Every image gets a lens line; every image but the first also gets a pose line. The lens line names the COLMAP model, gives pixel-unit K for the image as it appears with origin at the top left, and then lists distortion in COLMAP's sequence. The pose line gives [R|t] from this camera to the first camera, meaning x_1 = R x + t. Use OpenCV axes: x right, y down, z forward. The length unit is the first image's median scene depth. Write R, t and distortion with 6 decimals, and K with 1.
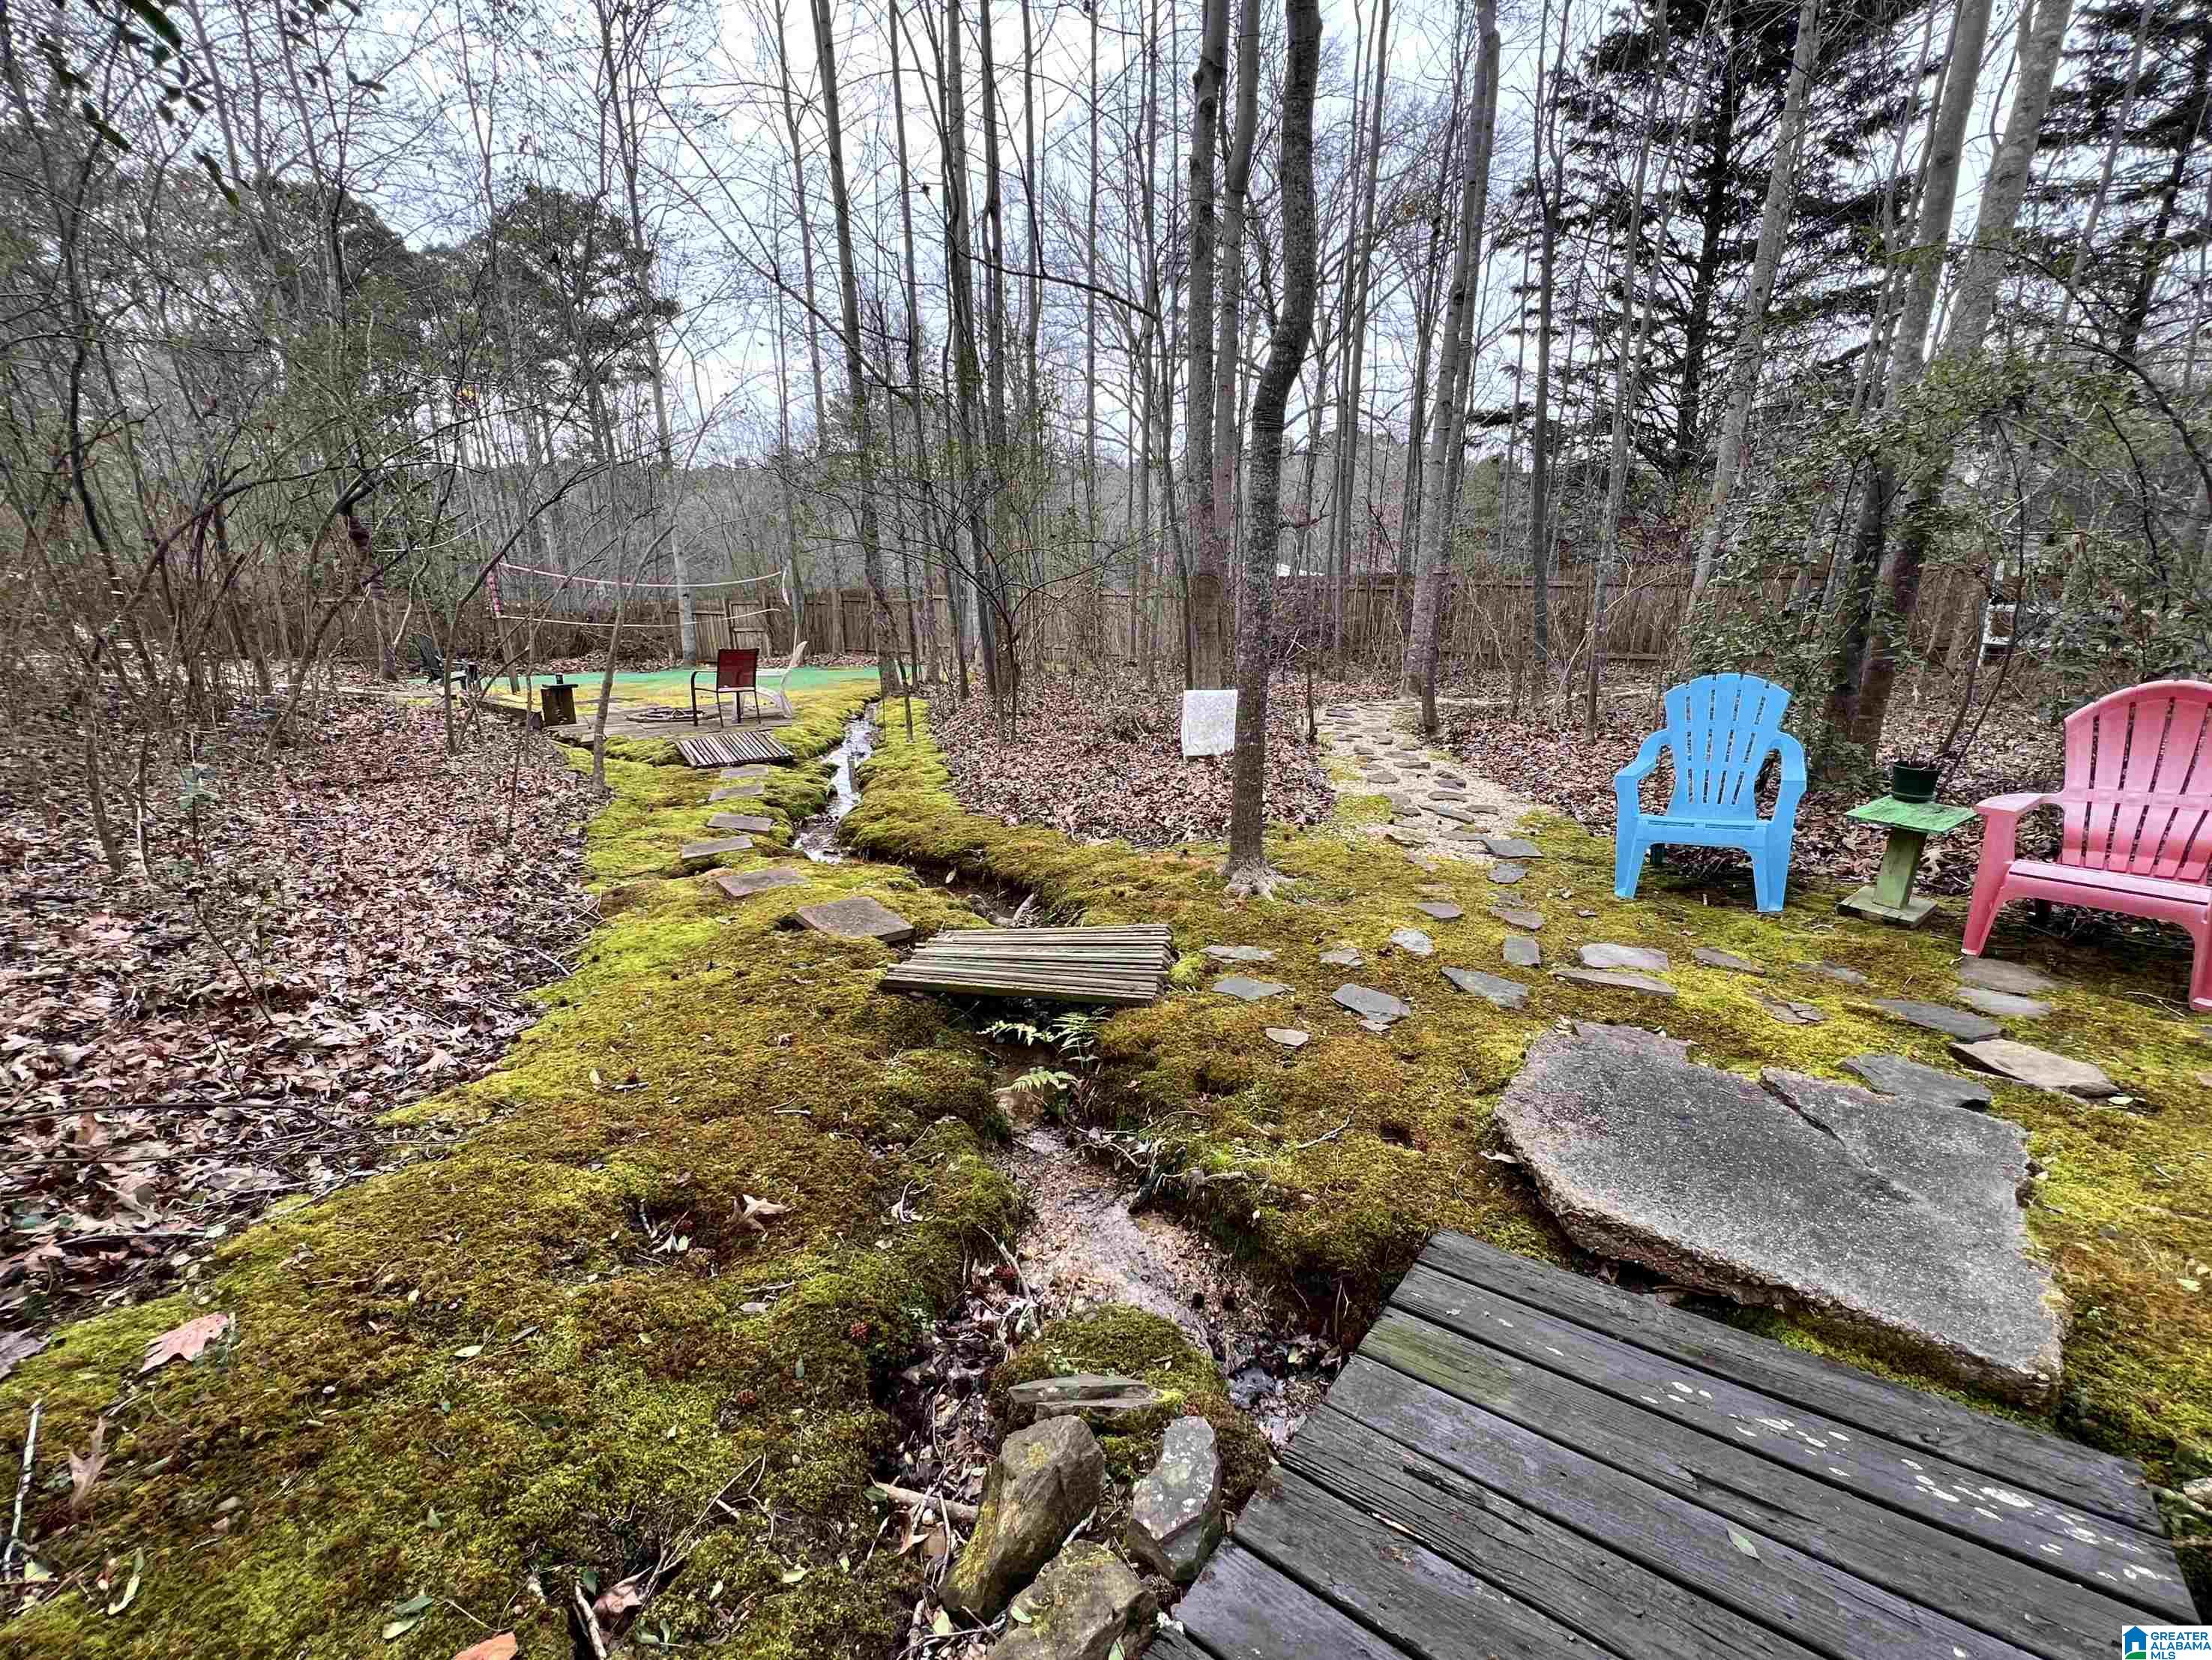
lens RADIAL K [[887.8, 0, 1098.7], [0, 887.8, 830.0], [0, 0, 1]] dist [-0.006100, 0.001373]
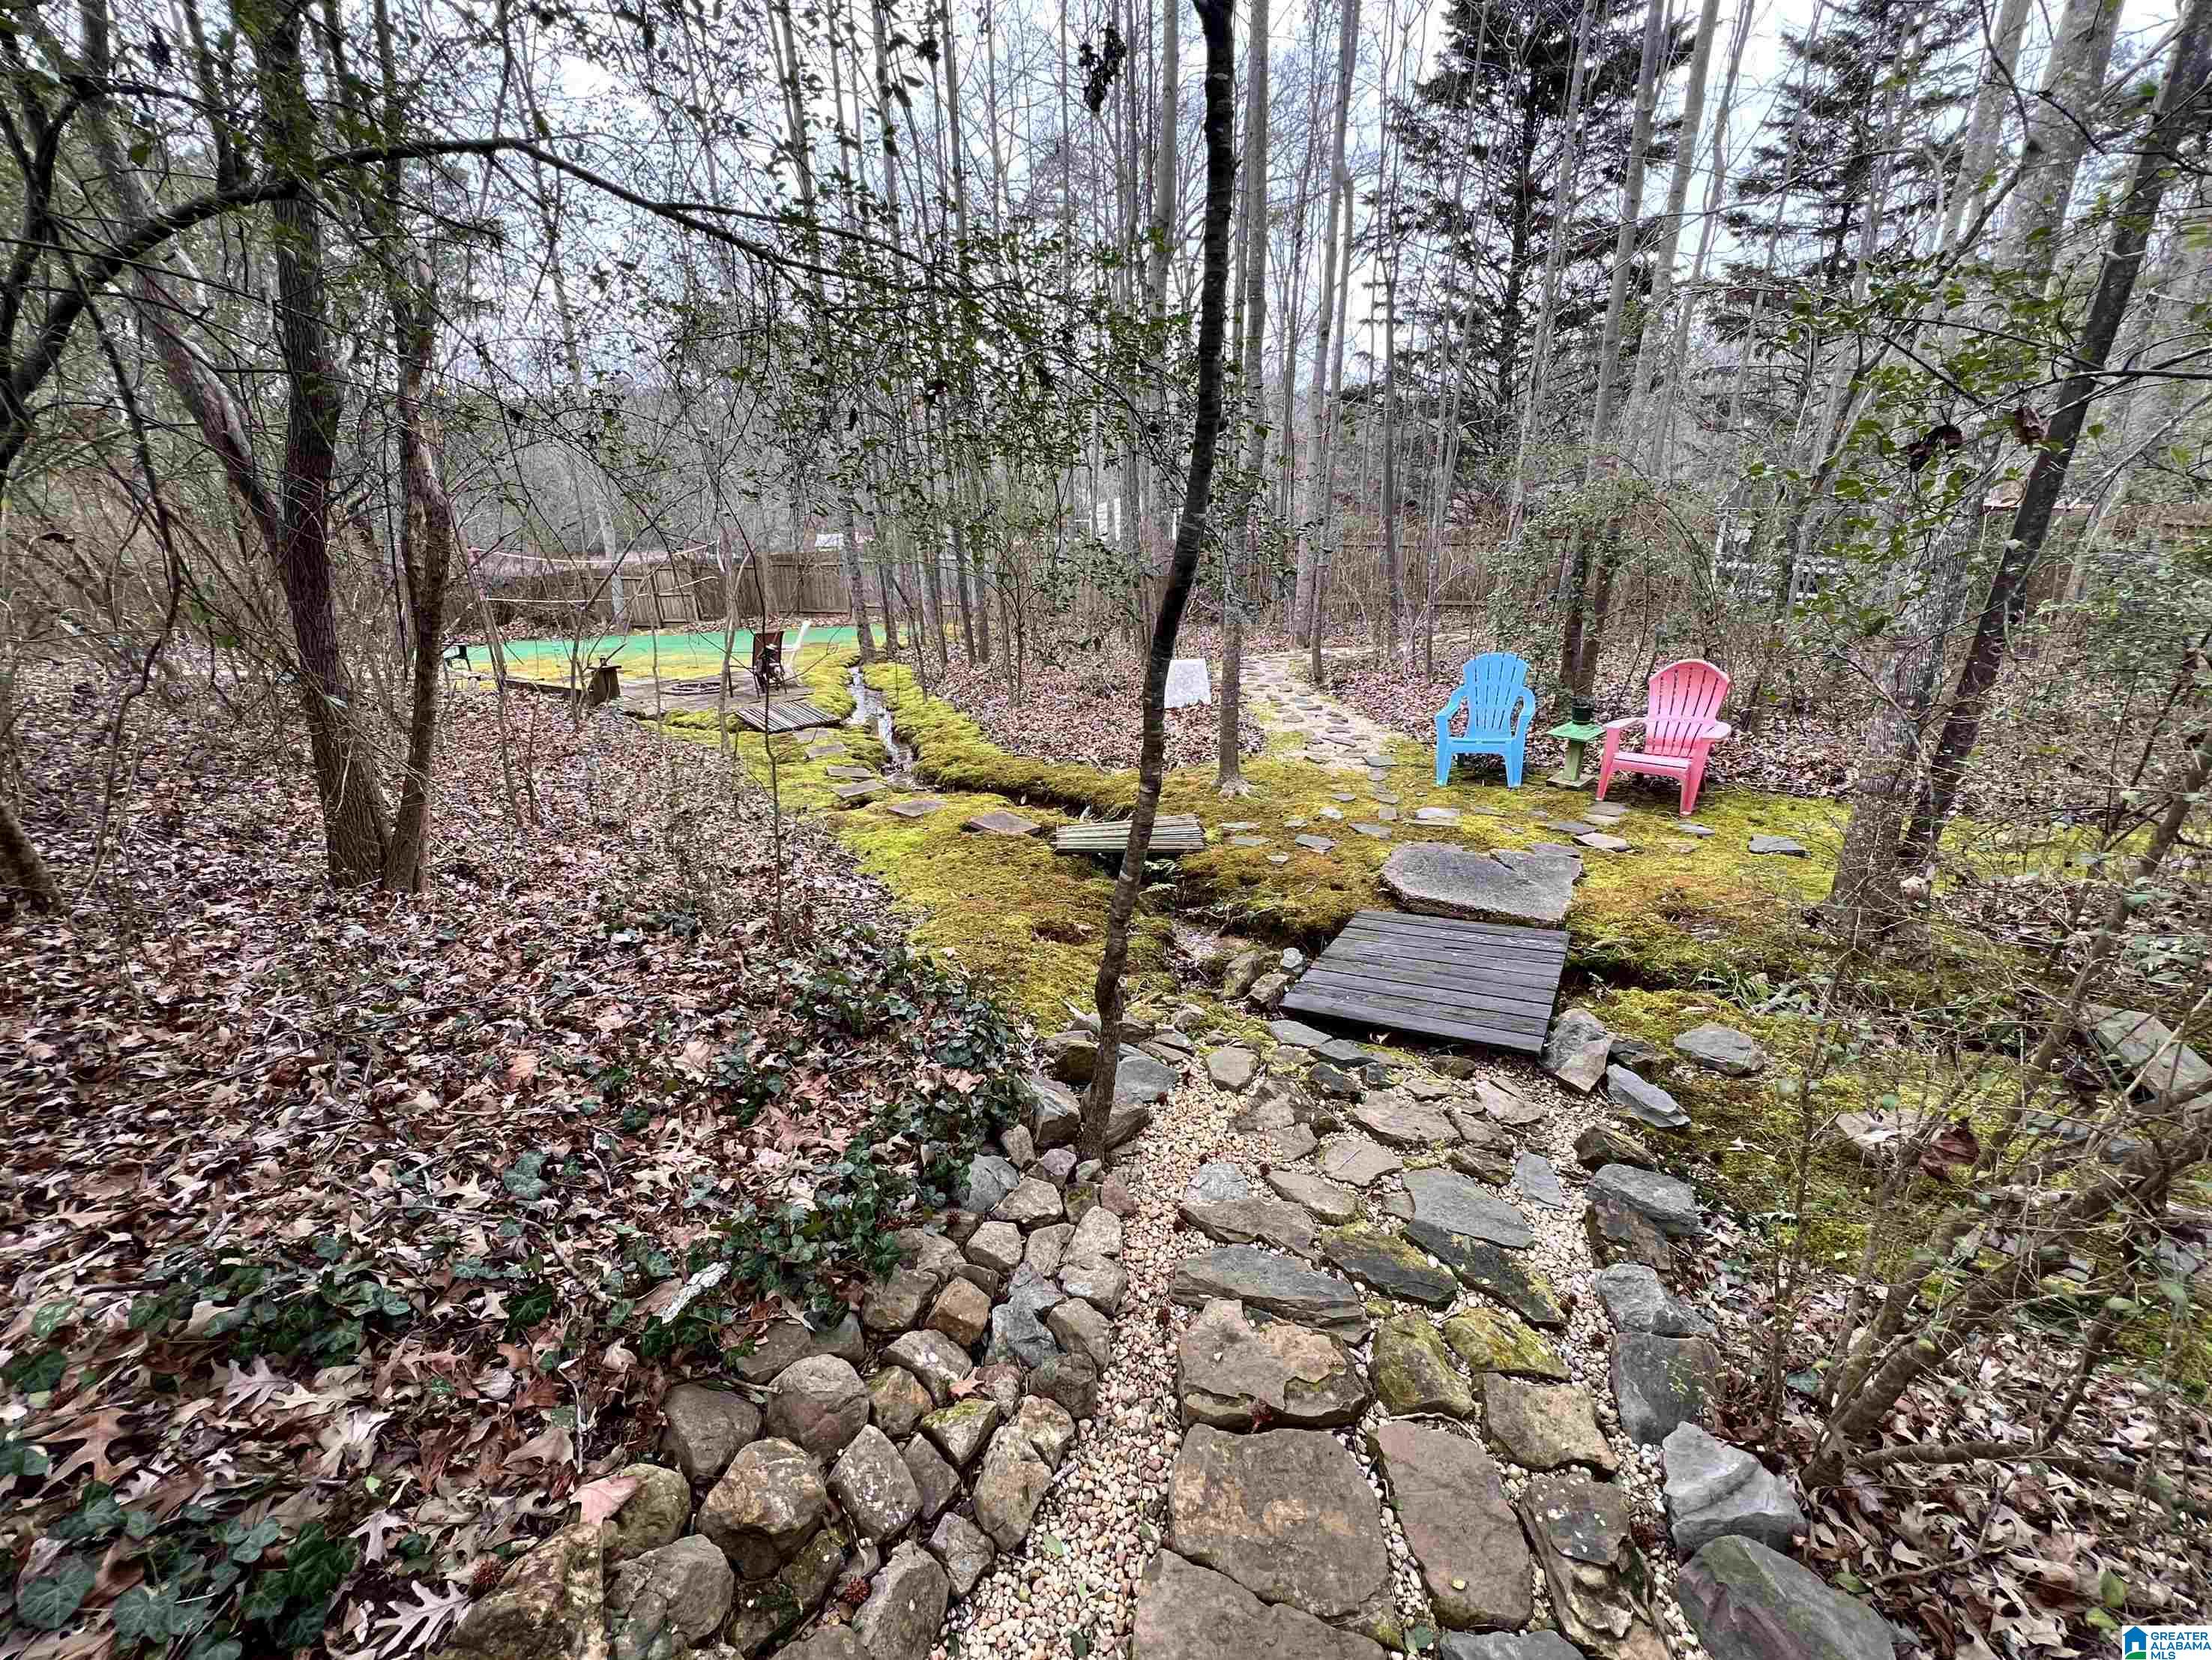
lens RADIAL K [[887.8, 0, 1113.5], [0, 887.8, 832.0], [0, 0, 1]] dist [-0.006100, 0.001373]
pose [[0.987235, -0.062309, 0.146574, -0.245231], [0.051861, 0.995905, 0.074056, 0.004127], [-0.150588, -0.065509, 0.986424, -0.504161]]
